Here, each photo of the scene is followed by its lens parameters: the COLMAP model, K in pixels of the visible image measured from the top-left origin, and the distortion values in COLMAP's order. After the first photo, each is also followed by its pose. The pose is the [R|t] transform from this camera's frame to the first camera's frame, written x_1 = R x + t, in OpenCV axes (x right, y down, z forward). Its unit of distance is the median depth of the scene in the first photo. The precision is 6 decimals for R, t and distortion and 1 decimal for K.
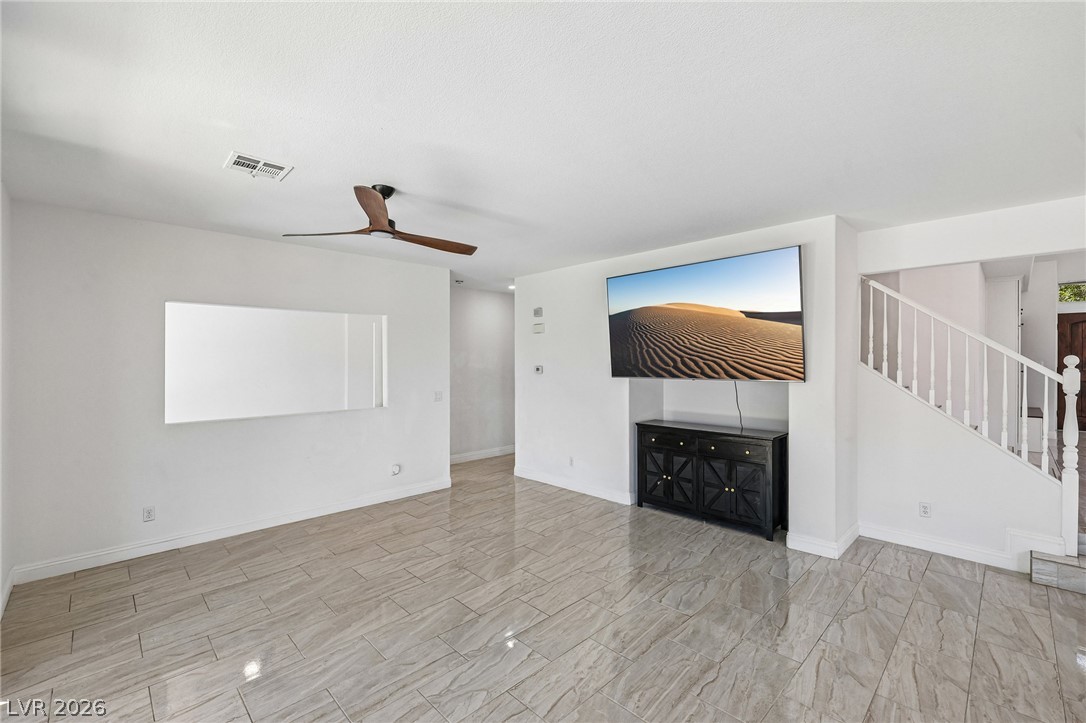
lens RADIAL K [[462.8, 0, 542.7], [0, 462.8, 370.1], [0, 0, 1]] dist [-0.002982, 0.001085]
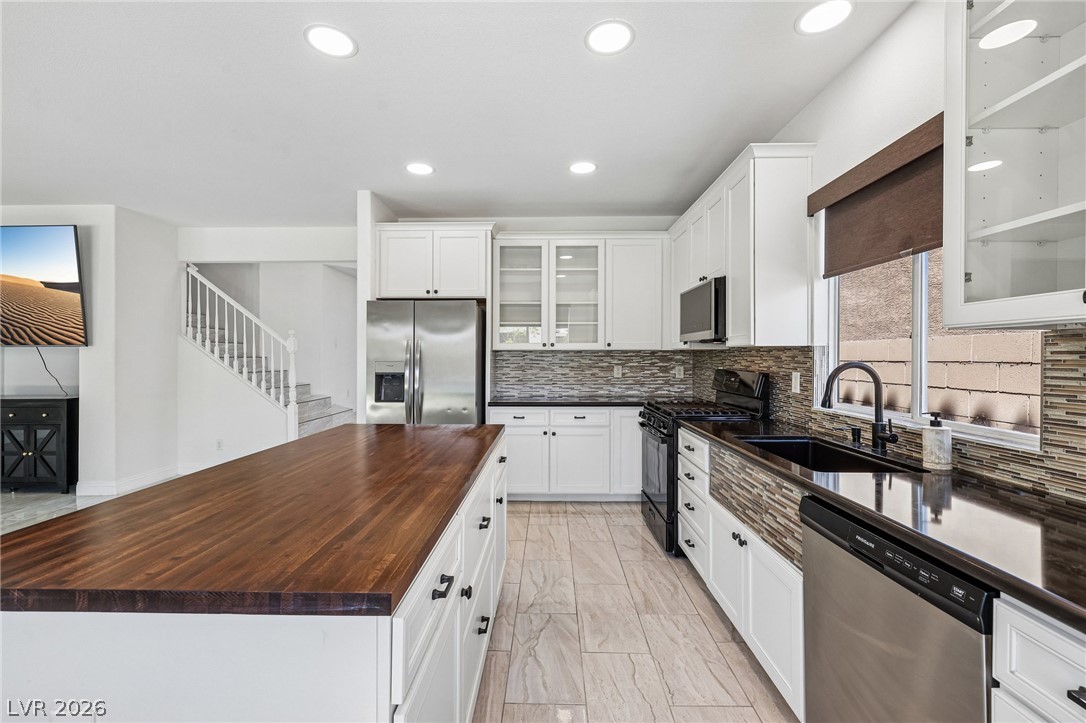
lens RADIAL K [[454.6, 0, 546.0], [0, 454.6, 357.7], [0, 0, 1]] dist [-0.000068, -0.000193]
pose [[0.712582, 0.001352, 0.701587, 0.522251], [0.011523, 0.999841, -0.013631, 0.074847], [-0.701494, 0.017798, 0.712453, -0.528879]]
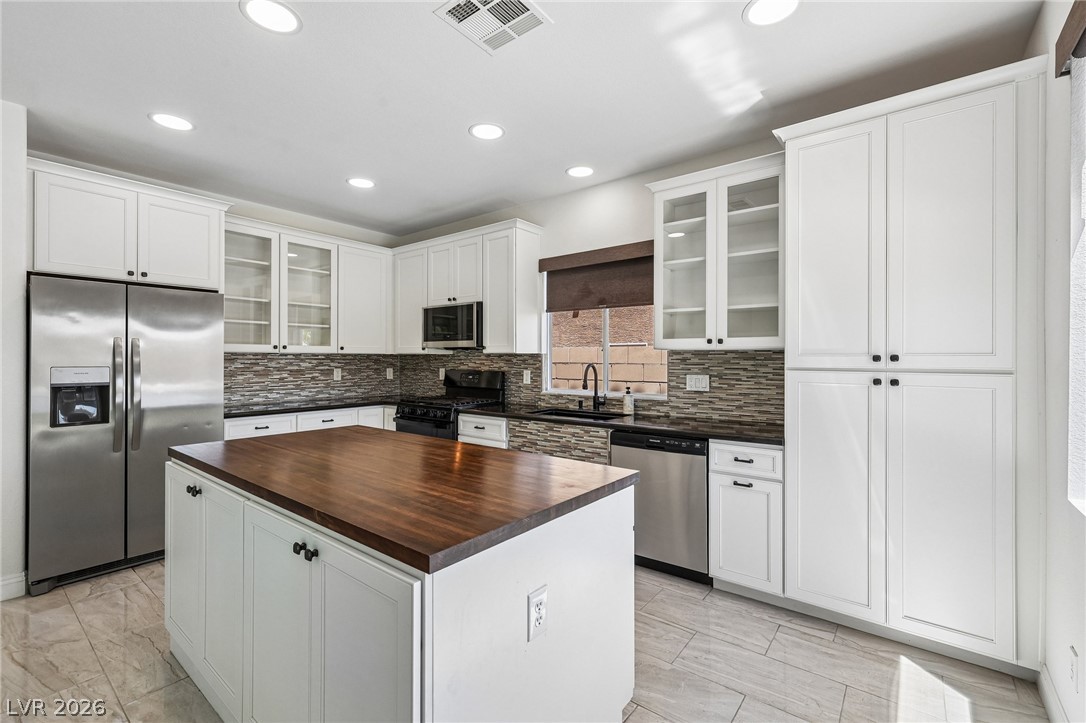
lens RADIAL K [[462.8, 0, 543.9], [0, 462.8, 358.0], [0, 0, 1]] dist [-0.002982, 0.001085]
pose [[-0.125469, 0.005206, 0.992084, 0.221959], [0.017847, 0.999836, -0.002989, 0.066908], [-0.991937, 0.017331, -0.125541, -0.229074]]
